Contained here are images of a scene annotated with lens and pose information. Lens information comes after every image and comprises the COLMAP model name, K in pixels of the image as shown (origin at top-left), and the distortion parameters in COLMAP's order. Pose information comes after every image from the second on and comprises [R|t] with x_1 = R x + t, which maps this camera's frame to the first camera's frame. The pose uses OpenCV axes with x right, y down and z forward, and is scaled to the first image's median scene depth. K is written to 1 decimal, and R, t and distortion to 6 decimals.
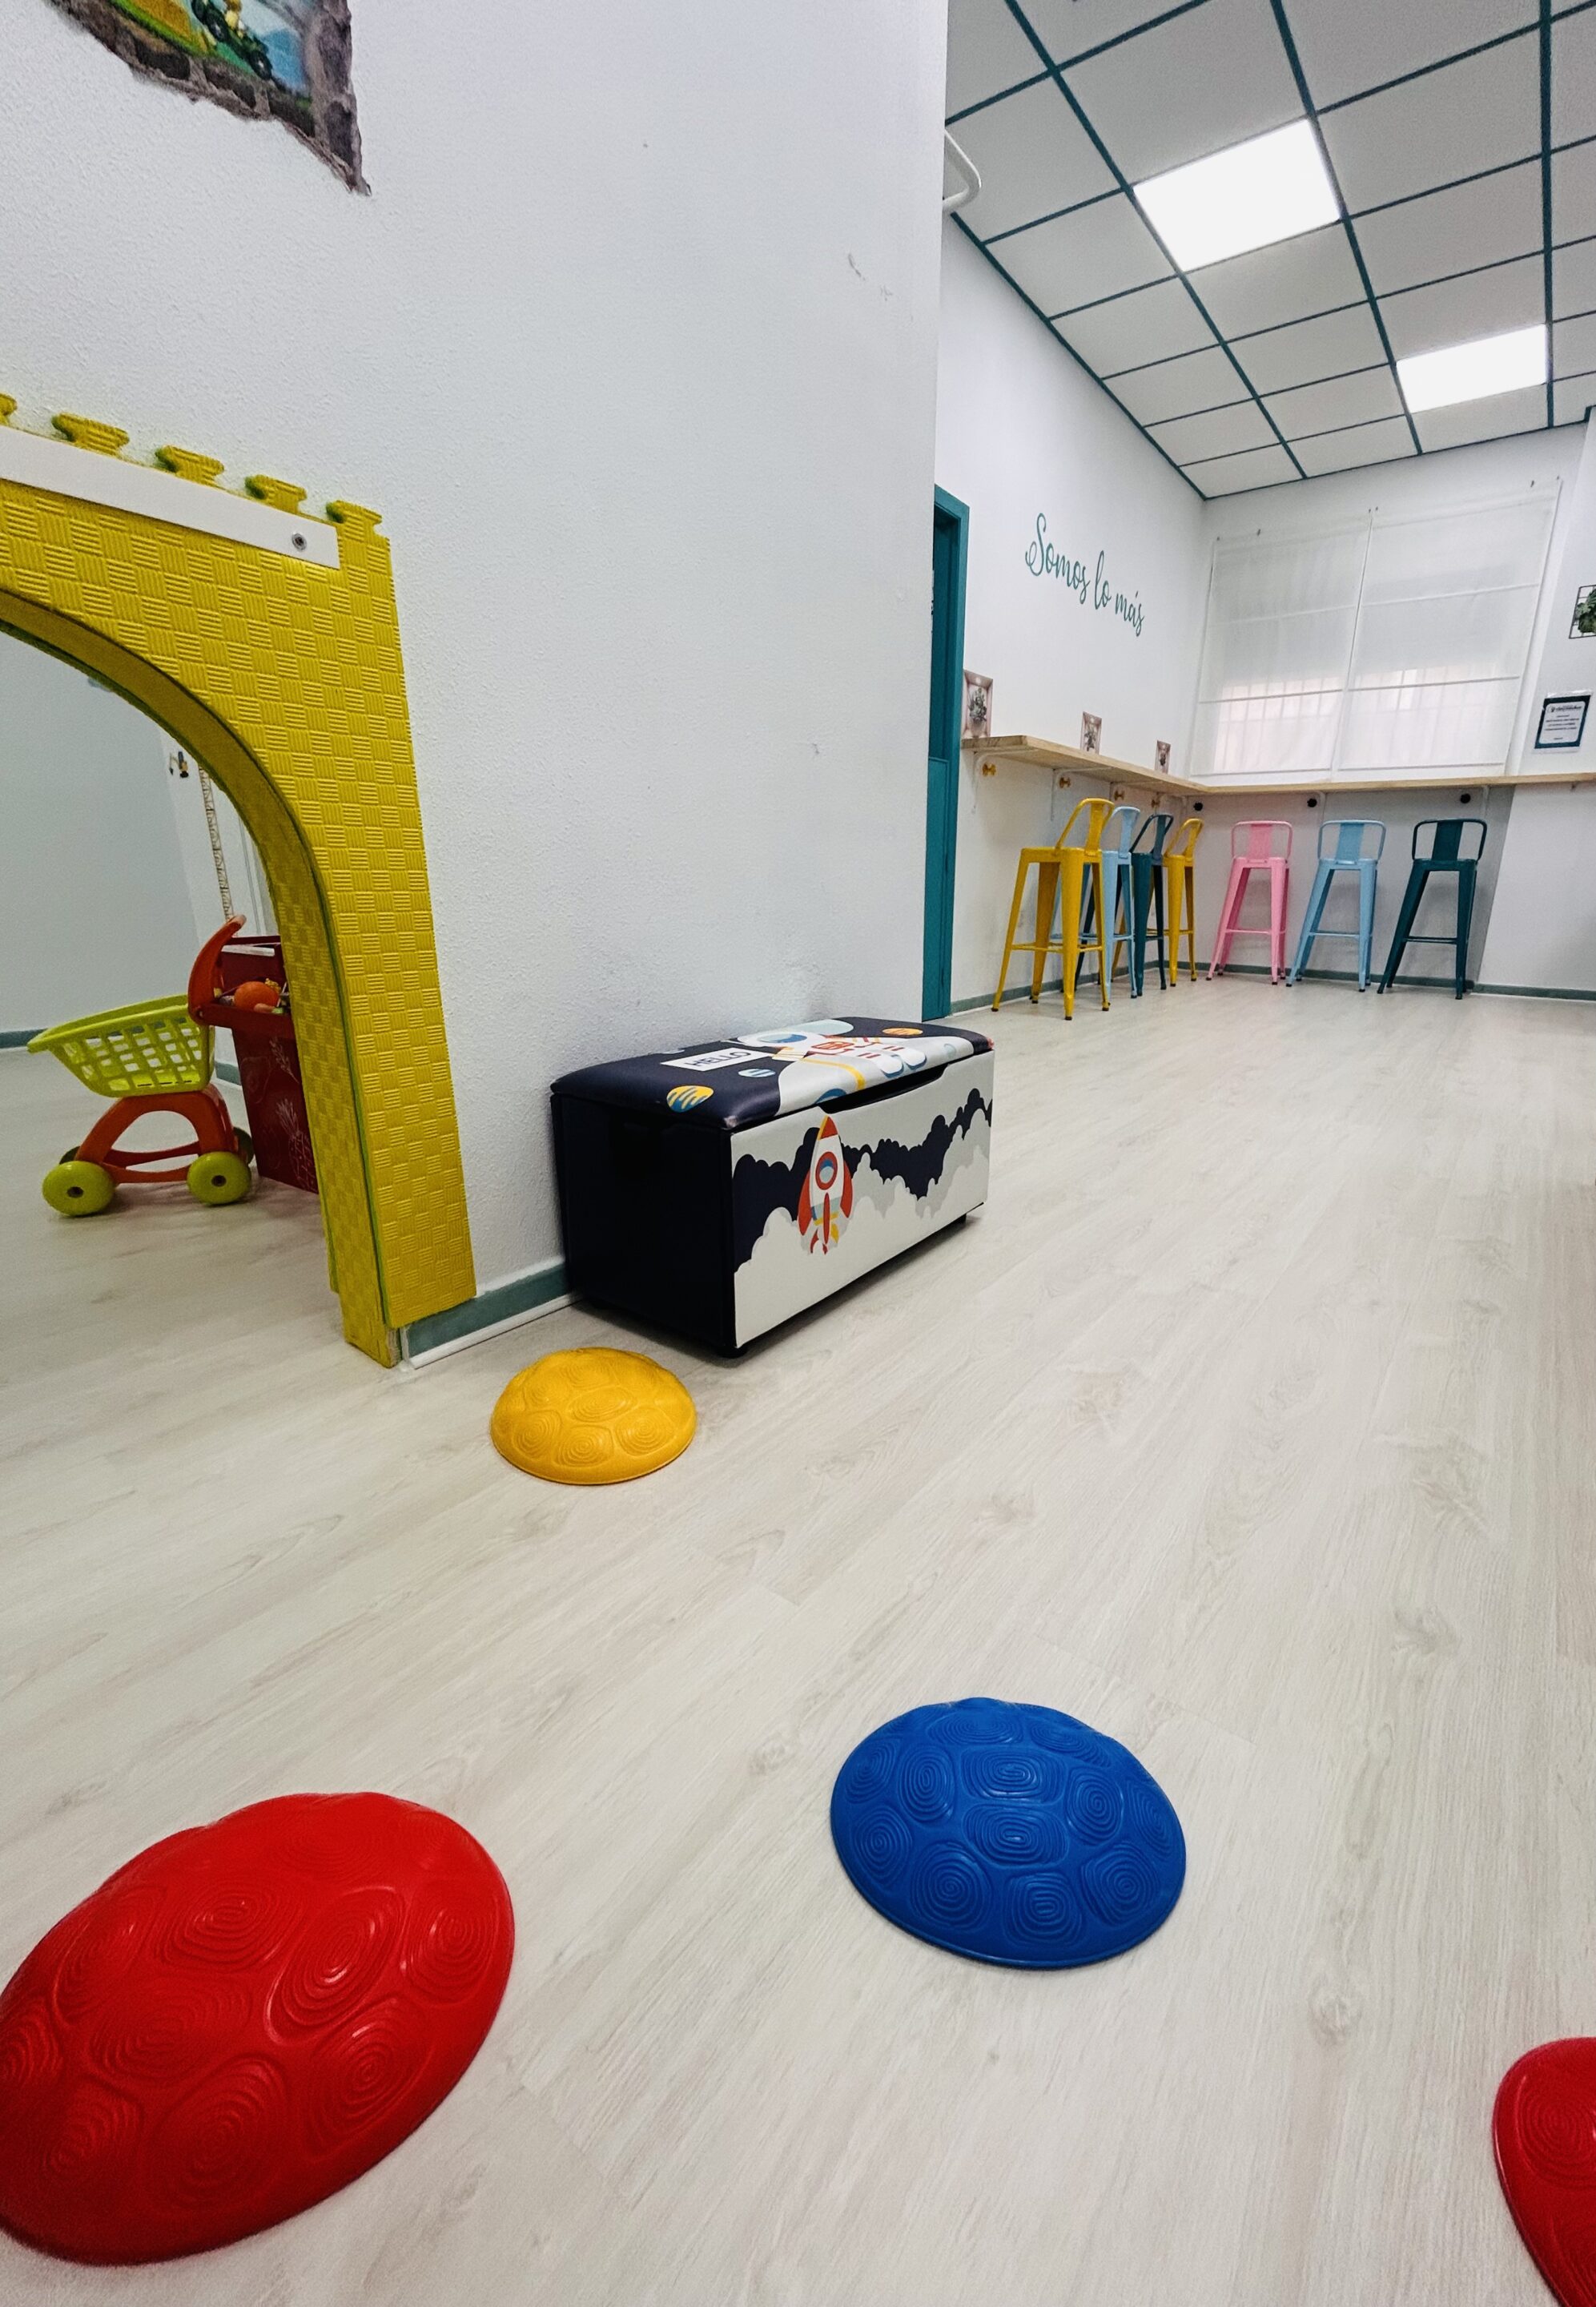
lens RADIAL K [[946.9, 0, 874.7], [0, 946.9, 1149.1], [0, 0, 1]] dist [0.002230, 0.000739]
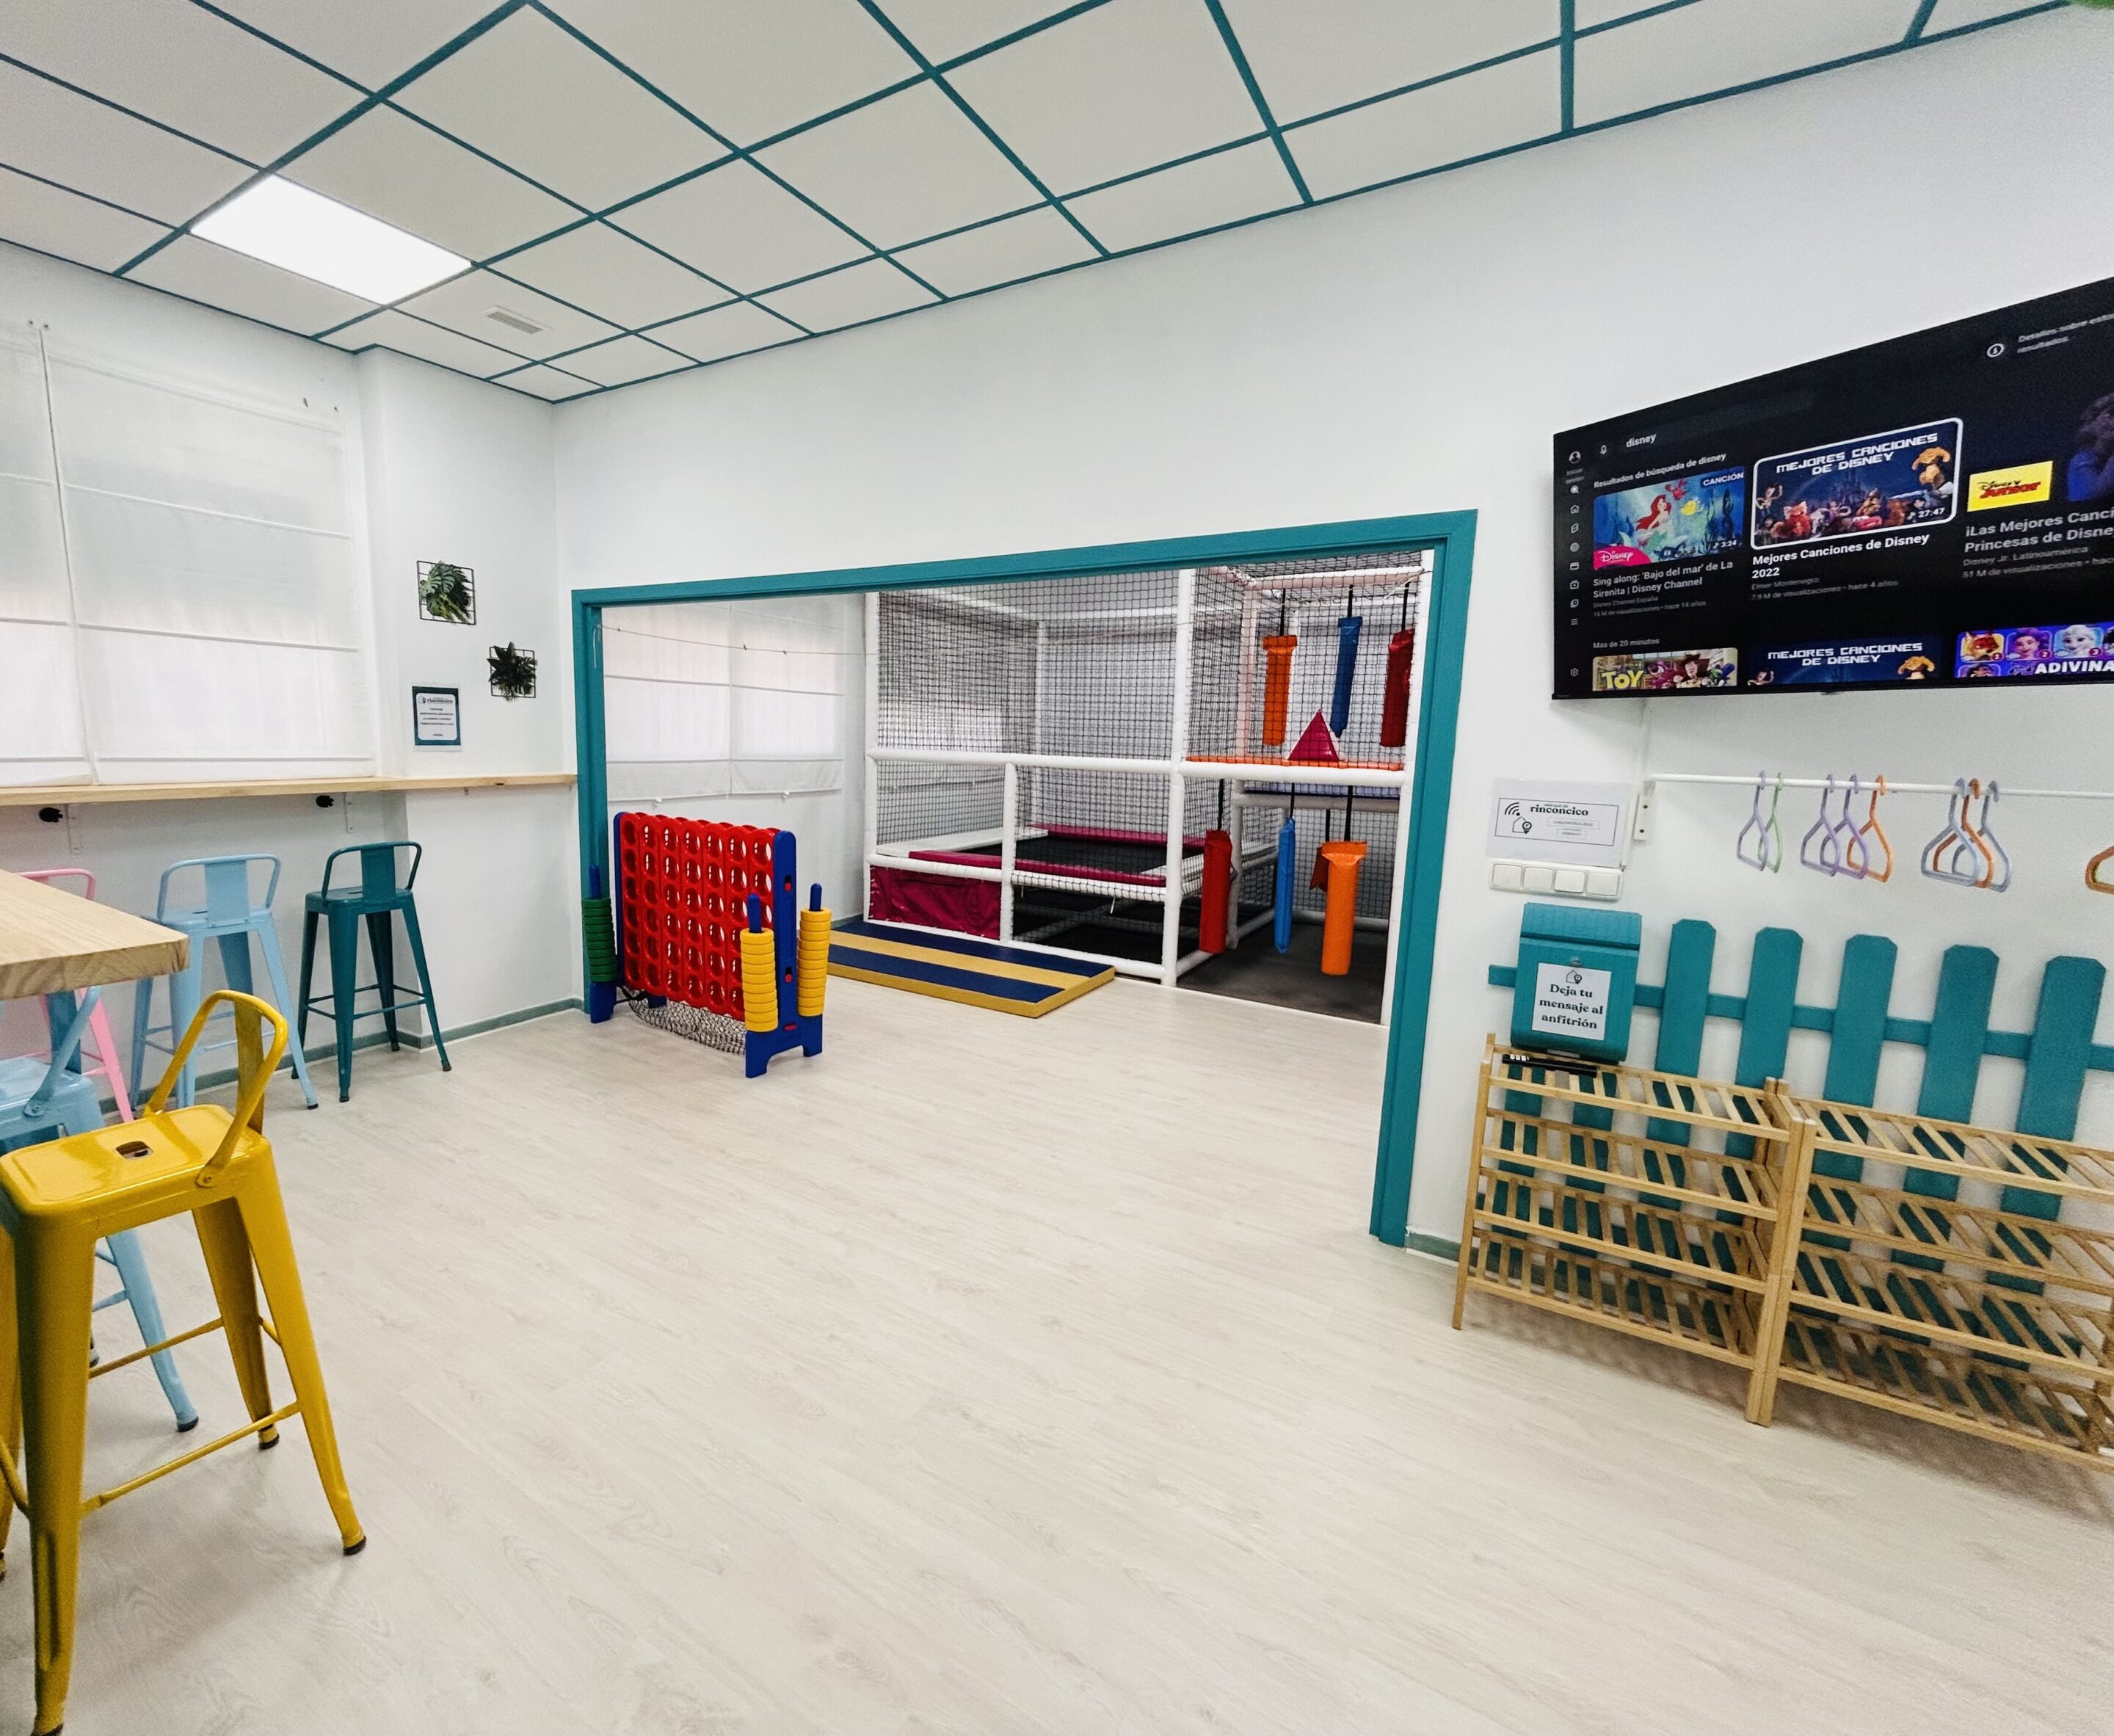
lens RADIAL K [[935.6, 0, 955.0], [0, 935.6, 863.1], [0, 0, 1]] dist [0.005469, -0.000231]
pose [[-0.026545, -0.158576, 0.986990, -0.300028], [0.256797, 0.953122, 0.160041, -1.032323], [-0.966101, 0.257705, 0.015421, 1.770882]]
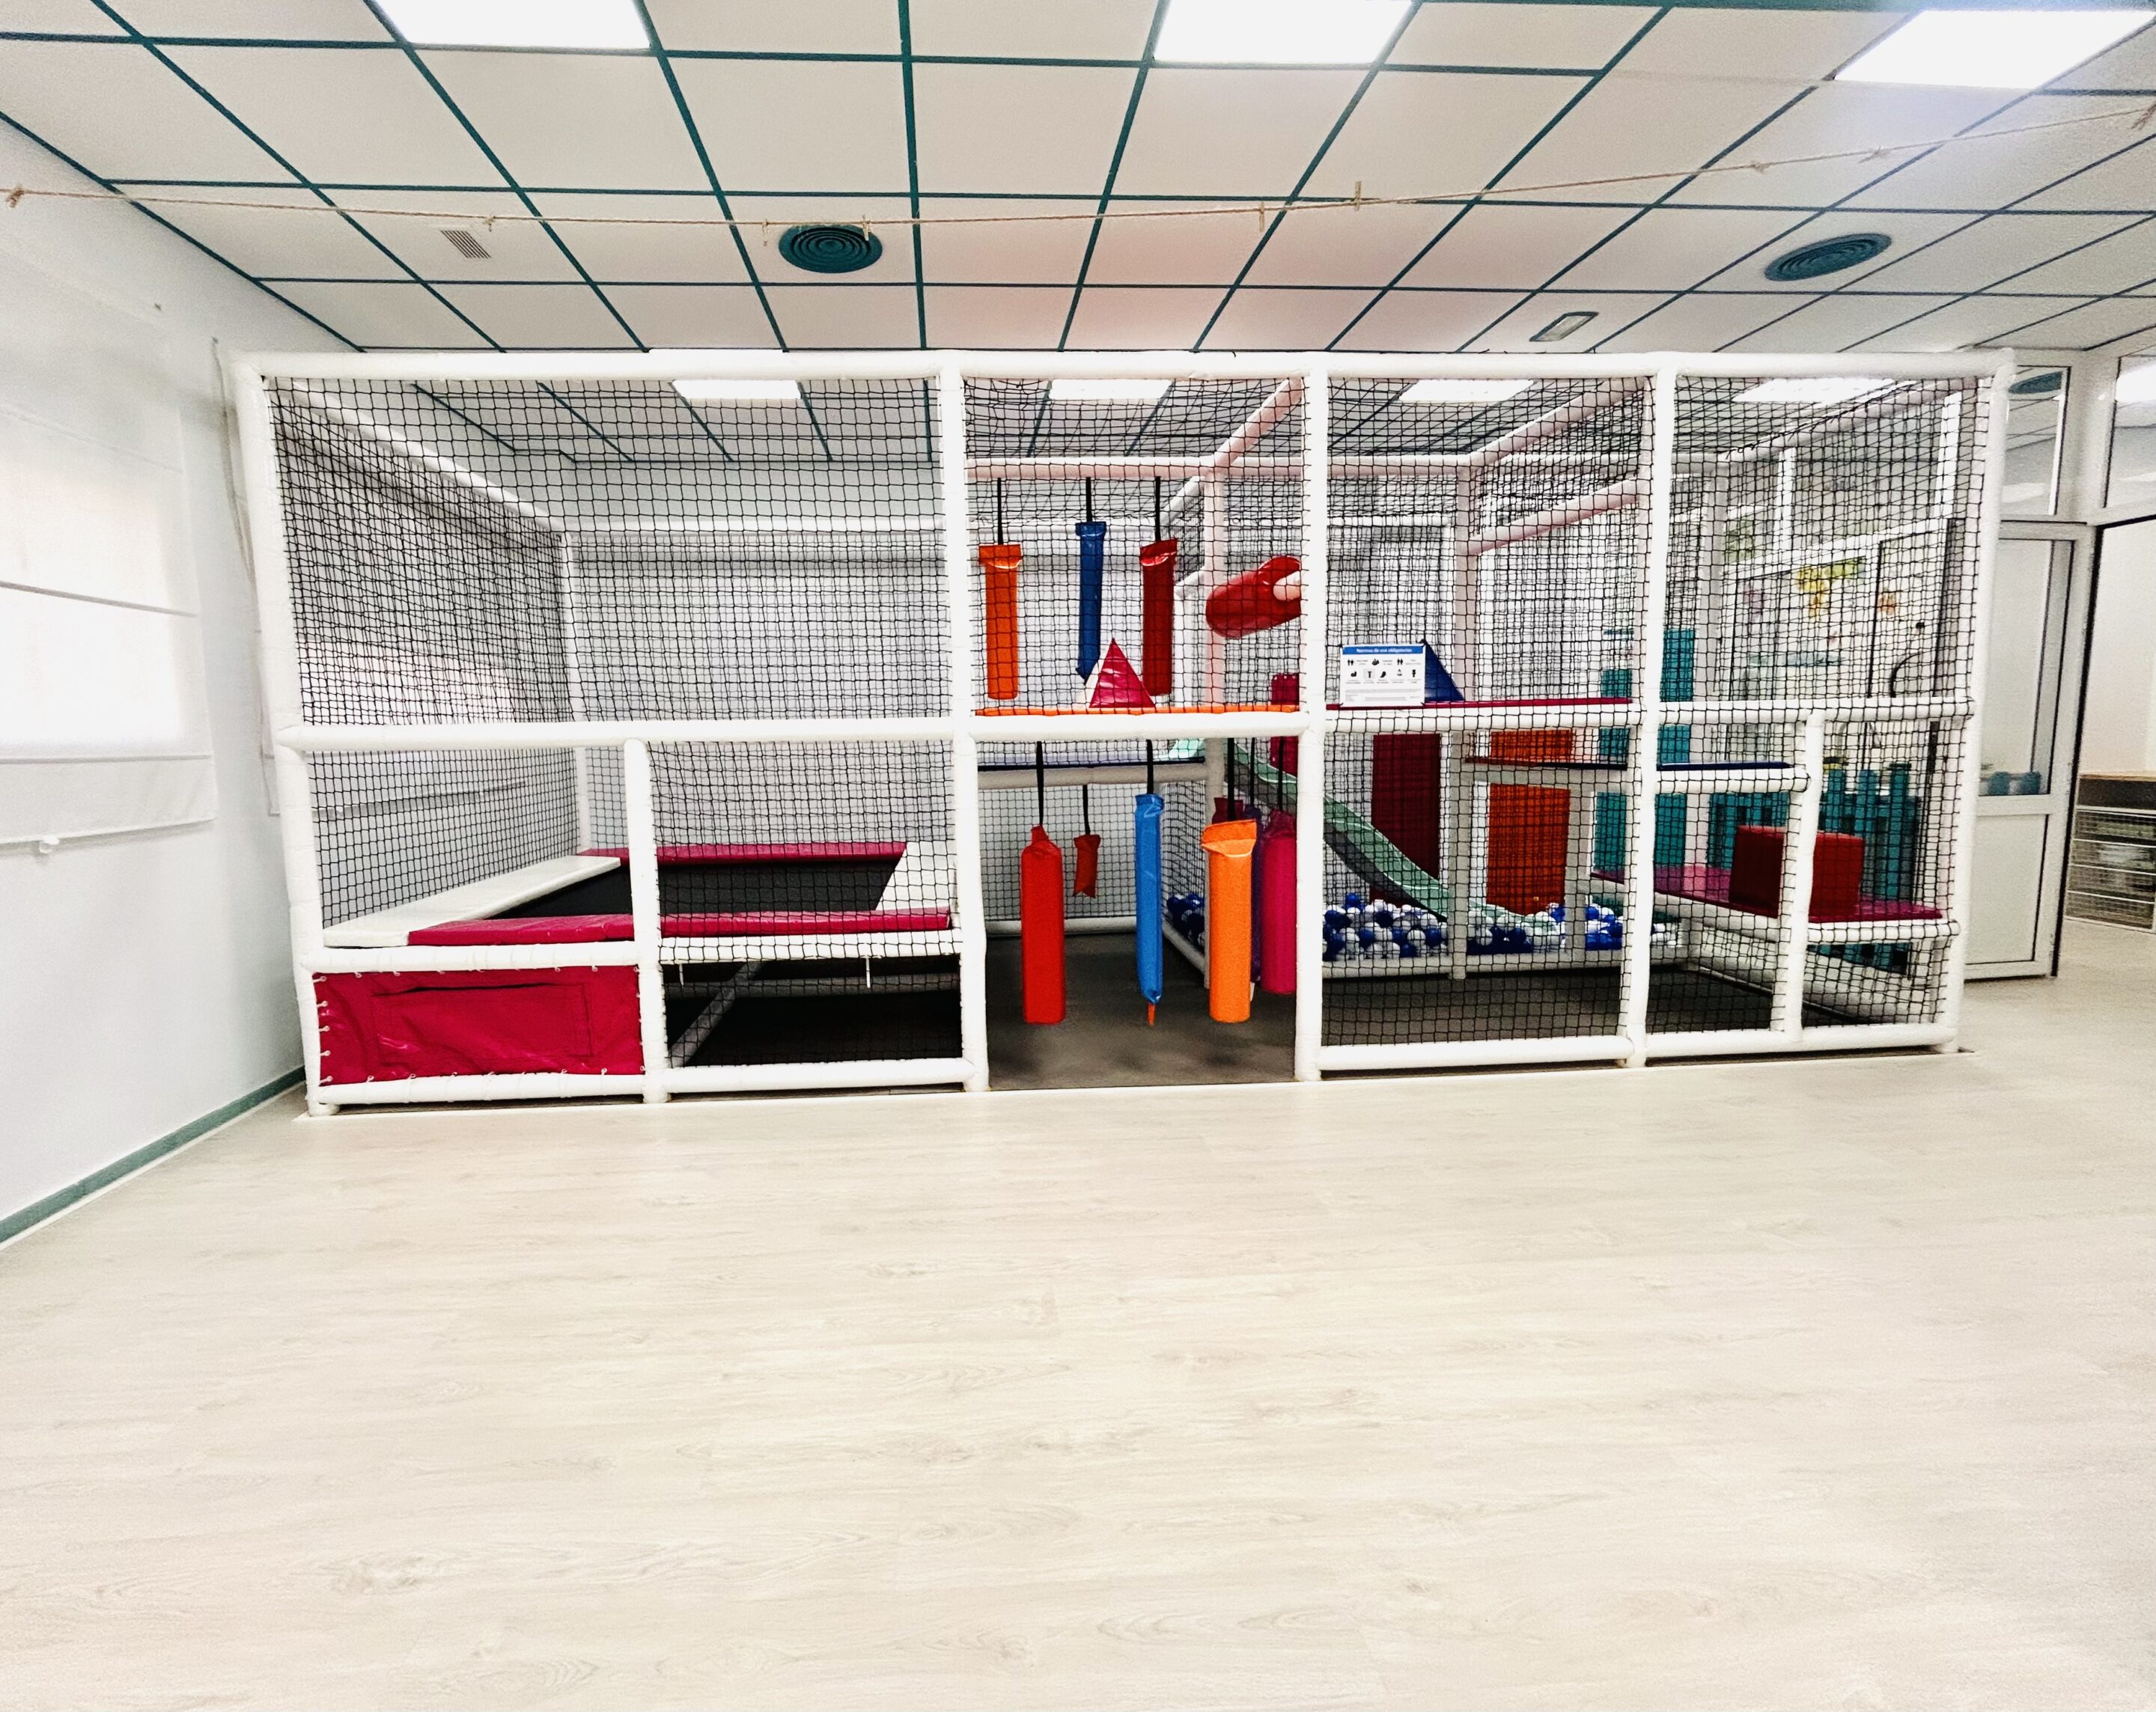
lens RADIAL K [[946.7, 0, 1000.6], [0, 946.7, 834.7], [0, 0, 1]] dist [-0.001655, 0.002595]
pose [[-0.611074, -0.089480, 0.786500, 1.284892], [0.230684, 0.930332, 0.285075, -0.967165], [-0.757214, 0.355635, -0.547859, 2.075013]]
